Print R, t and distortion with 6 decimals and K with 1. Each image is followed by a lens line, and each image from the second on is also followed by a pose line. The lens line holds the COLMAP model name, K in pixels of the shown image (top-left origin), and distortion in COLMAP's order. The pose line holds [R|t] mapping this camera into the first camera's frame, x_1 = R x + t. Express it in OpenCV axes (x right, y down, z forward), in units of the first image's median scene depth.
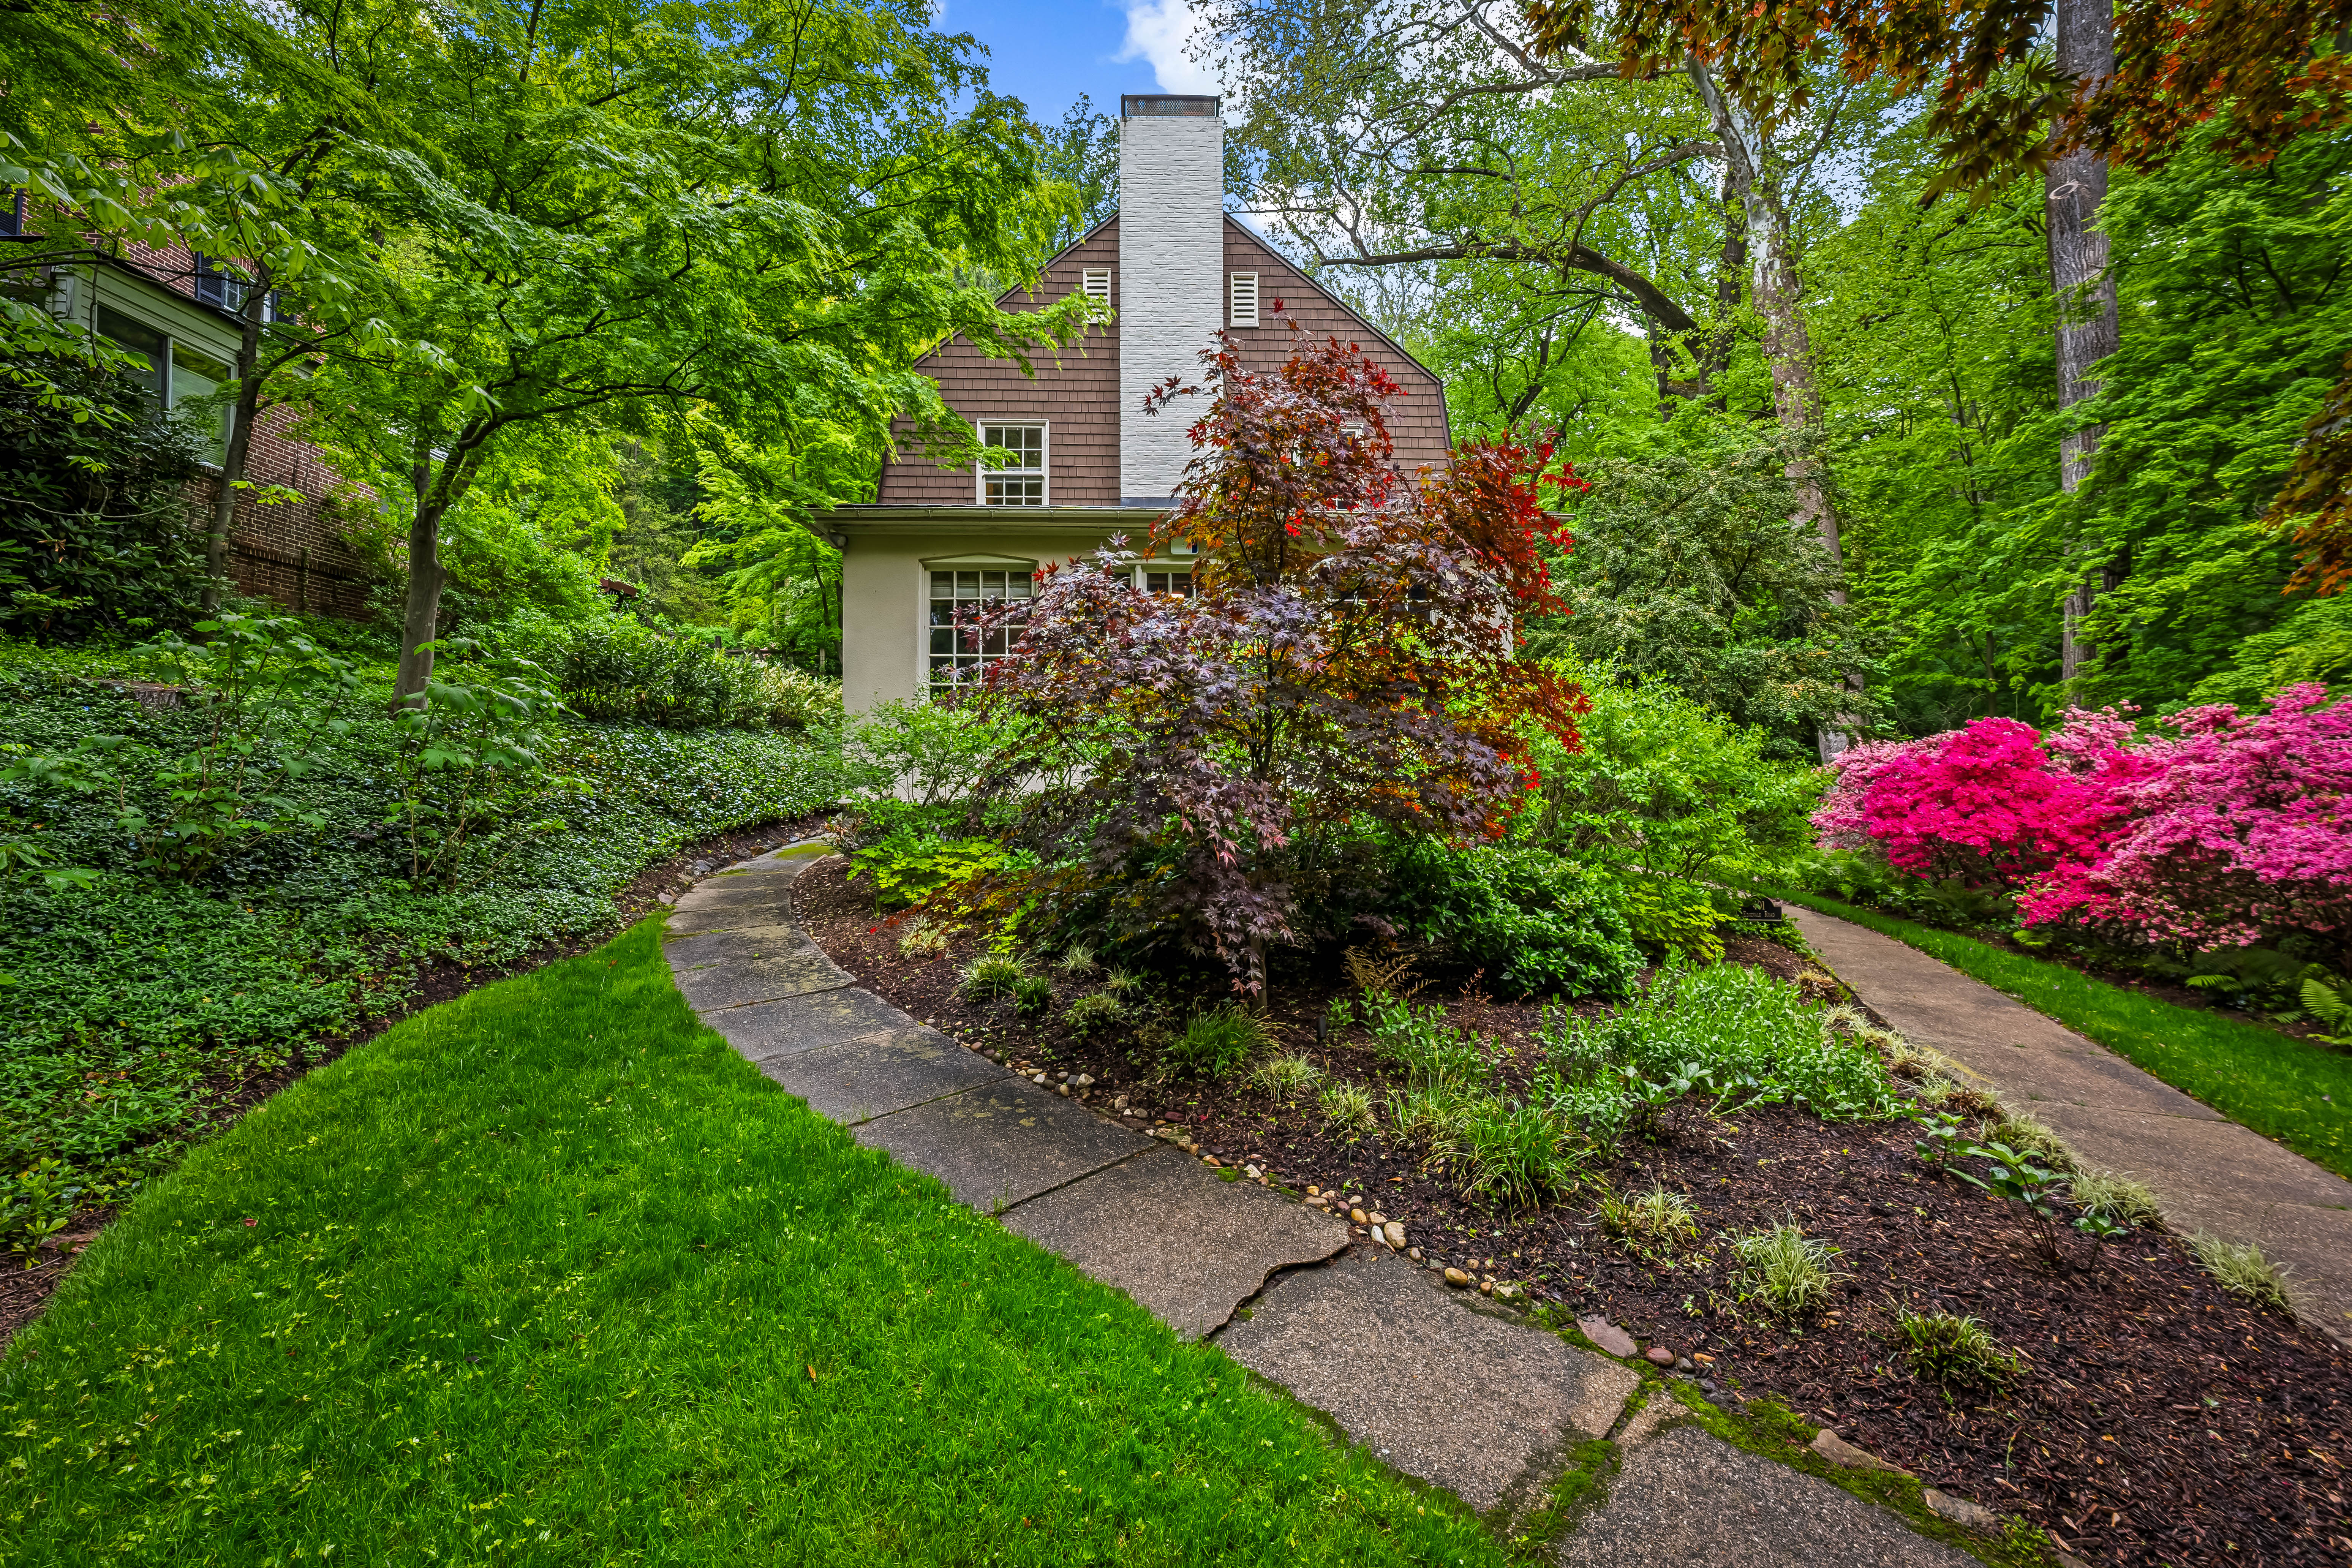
lens RADIAL K [[928.0, 0, 1173.0], [0, 928.0, 759.8], [0, 0, 1]] dist [0.001378, -0.000199]
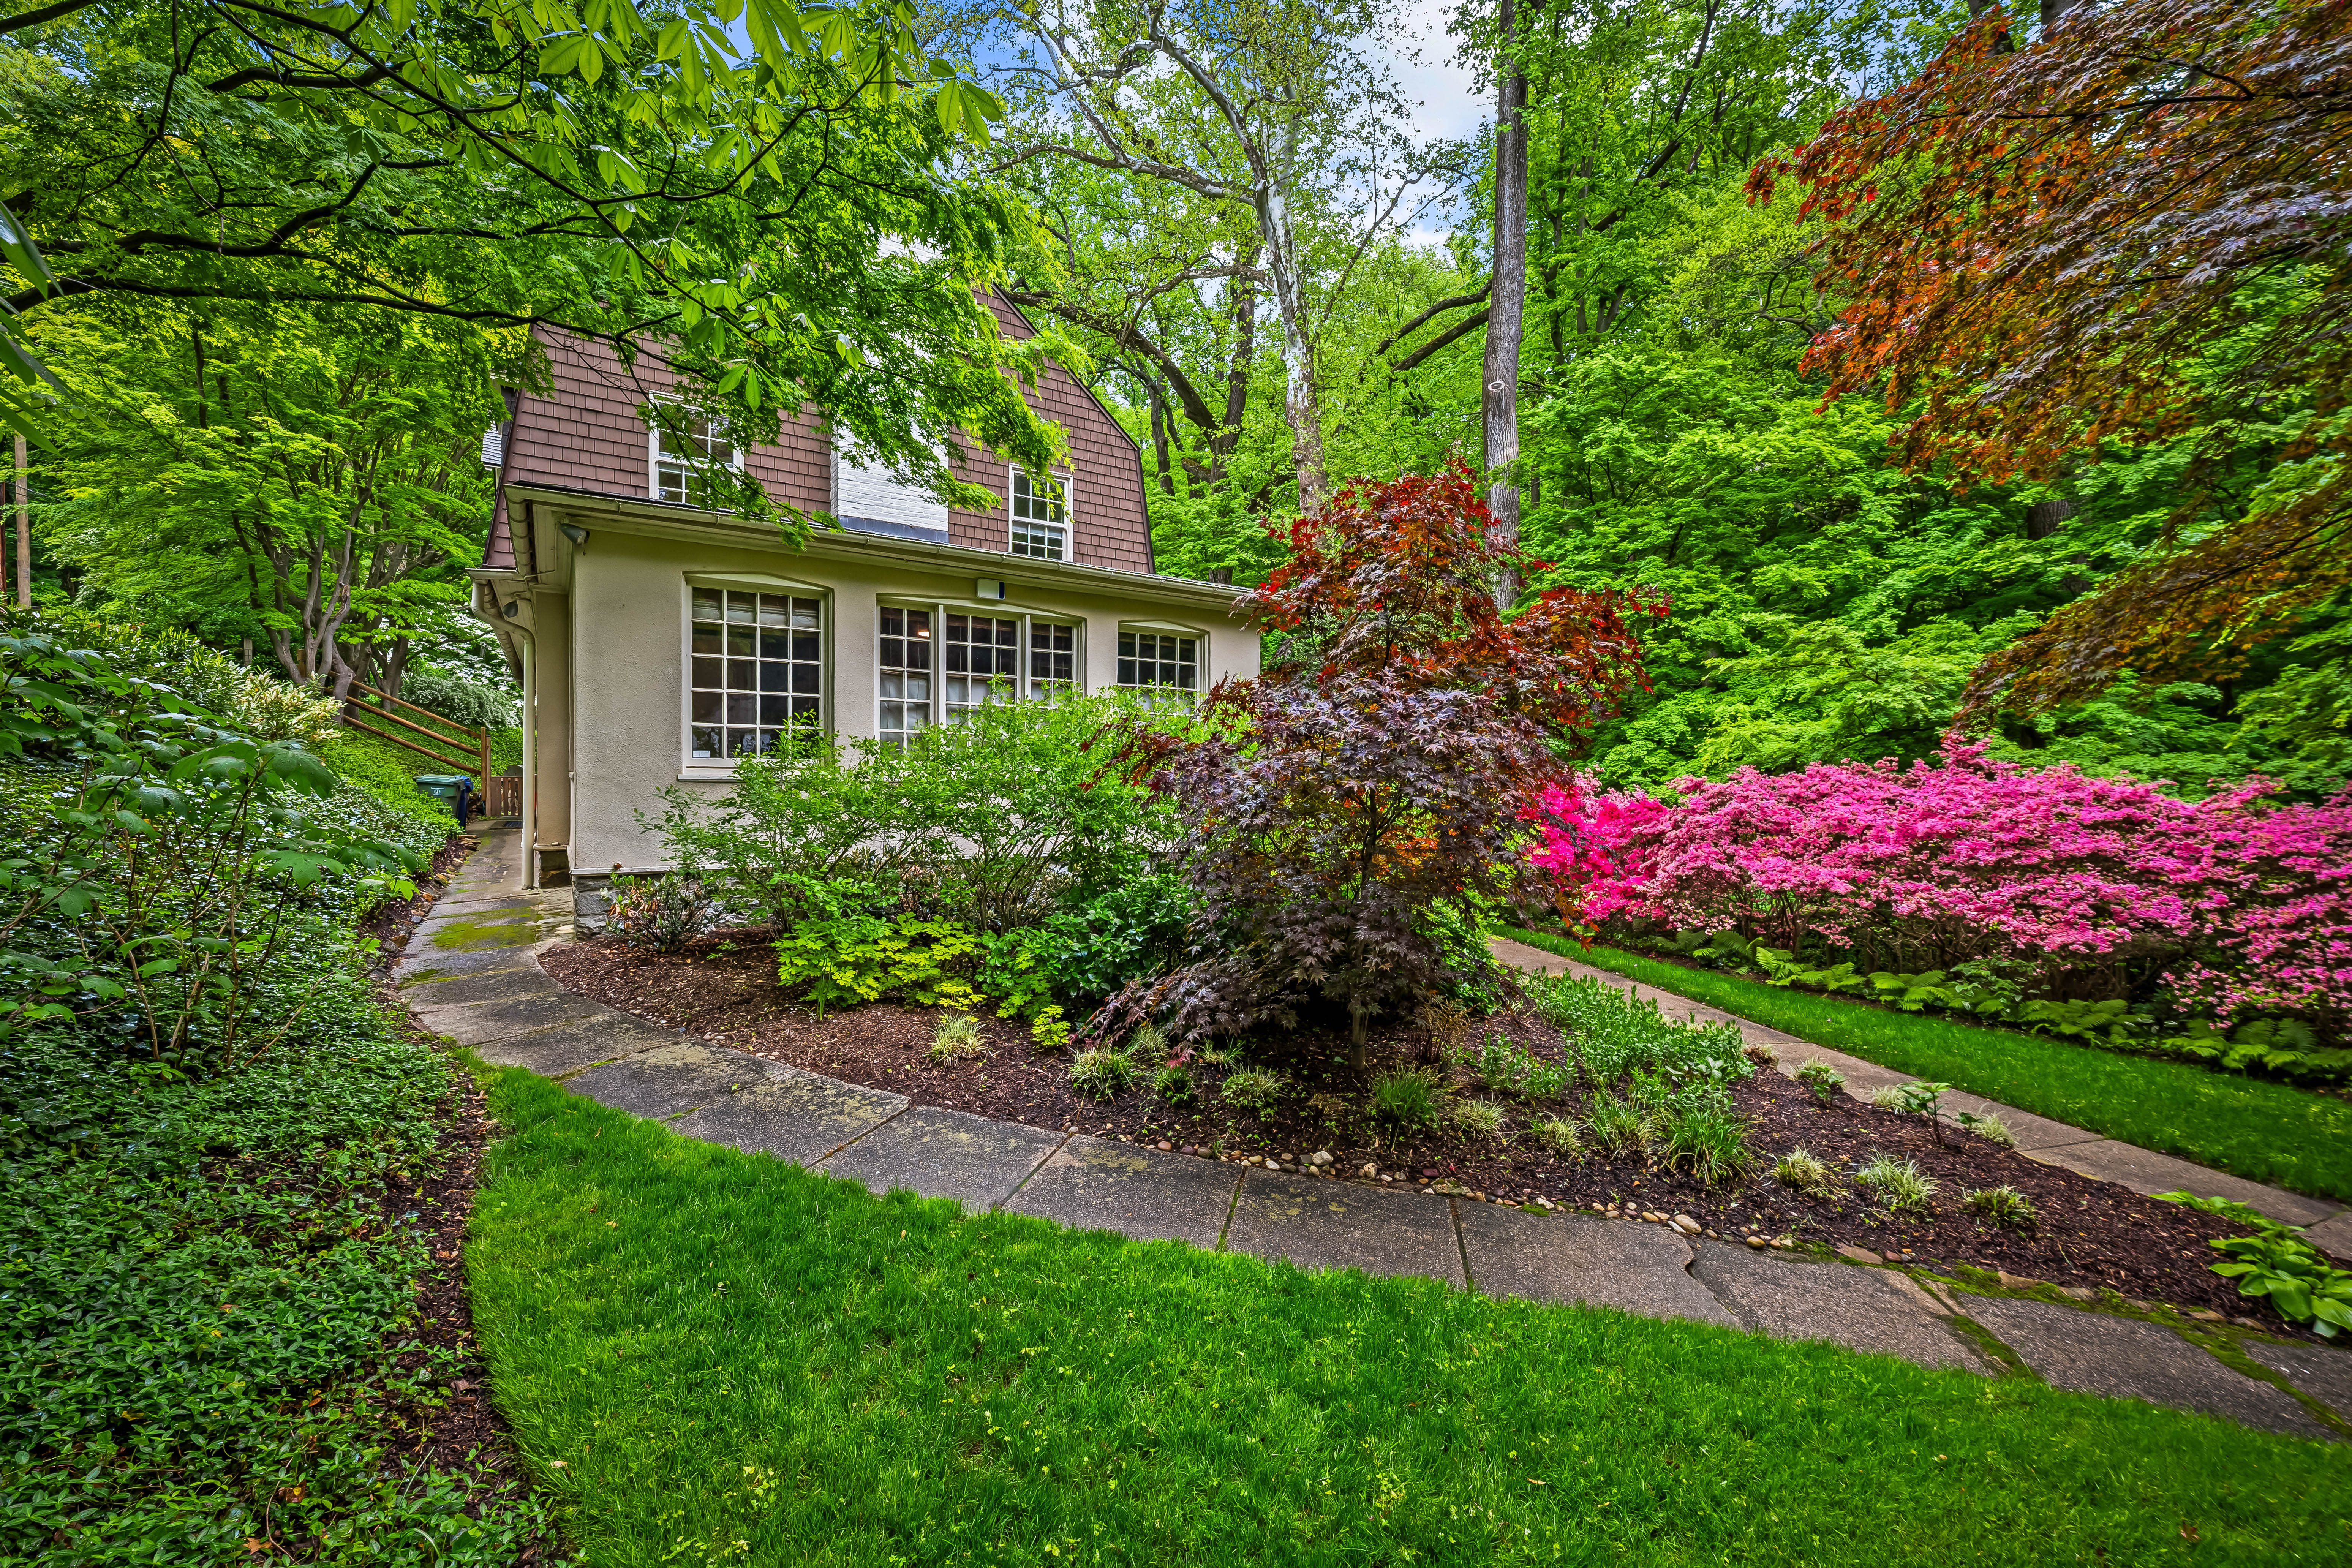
lens RADIAL K [[928.0, 0, 1162.5], [0, 928.0, 798.2], [0, 0, 1]] dist [0.001378, -0.000199]
pose [[0.861368, -0.005675, 0.507949, -0.480341], [-0.003844, 0.999836, 0.017689, -0.048827], [-0.507967, -0.017189, 0.861205, 0.118711]]
